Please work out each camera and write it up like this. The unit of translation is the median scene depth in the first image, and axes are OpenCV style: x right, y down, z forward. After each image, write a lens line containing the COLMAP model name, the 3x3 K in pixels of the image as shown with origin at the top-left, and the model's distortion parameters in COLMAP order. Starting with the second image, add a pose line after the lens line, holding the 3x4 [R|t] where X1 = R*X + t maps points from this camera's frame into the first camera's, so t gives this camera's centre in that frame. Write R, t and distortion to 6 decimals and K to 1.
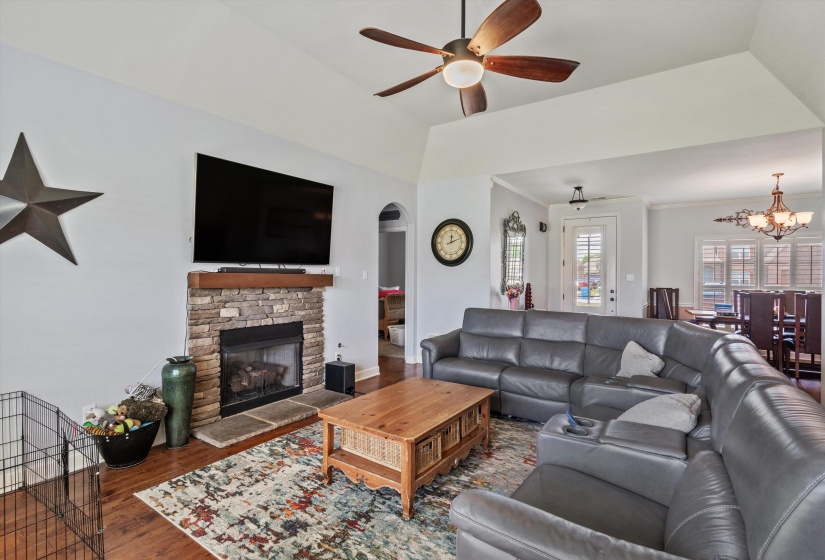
lens RADIAL K [[403.3, 0, 411.7], [0, 403.3, 271.6], [0, 0, 1]] dist [0.003764, -0.000239]
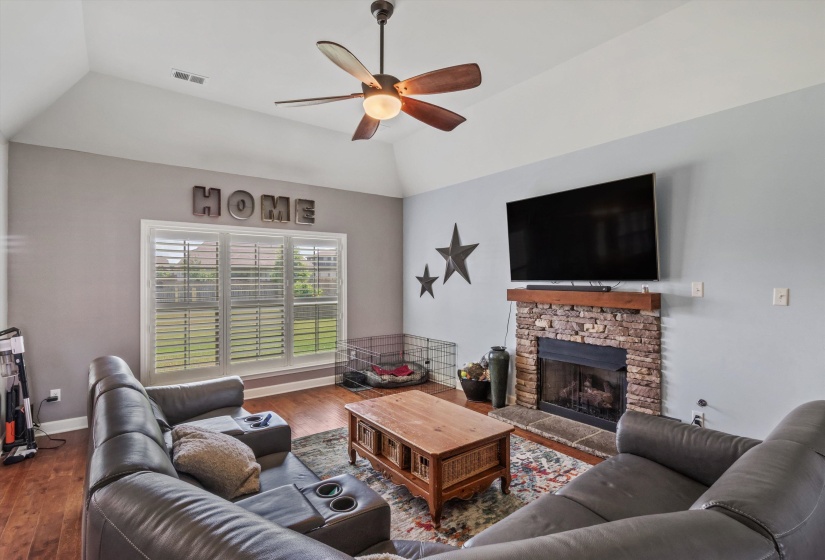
lens RADIAL K [[403.3, 0, 411.7], [0, 403.3, 271.6], [0, 0, 1]] dist [0.003764, -0.000239]
pose [[-0.316444, -0.018120, -0.948438, 0.853325], [0.008560, 0.999722, -0.021956, -0.028809], [0.948572, -0.015066, -0.316201, 1.088595]]
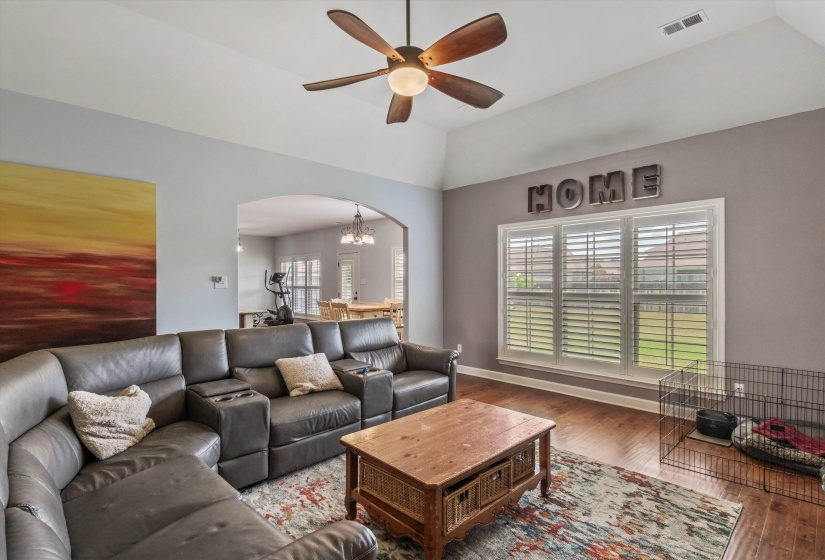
lens RADIAL K [[406.1, 0, 414.1], [0, 406.1, 285.7], [0, 0, 1]] dist [0.002036, -0.000036]
pose [[-0.981359, -0.005455, 0.192106, -0.062660], [-0.005329, 0.999985, 0.001170, 0.013426], [-0.192110, 0.000124, -0.981373, 1.535117]]
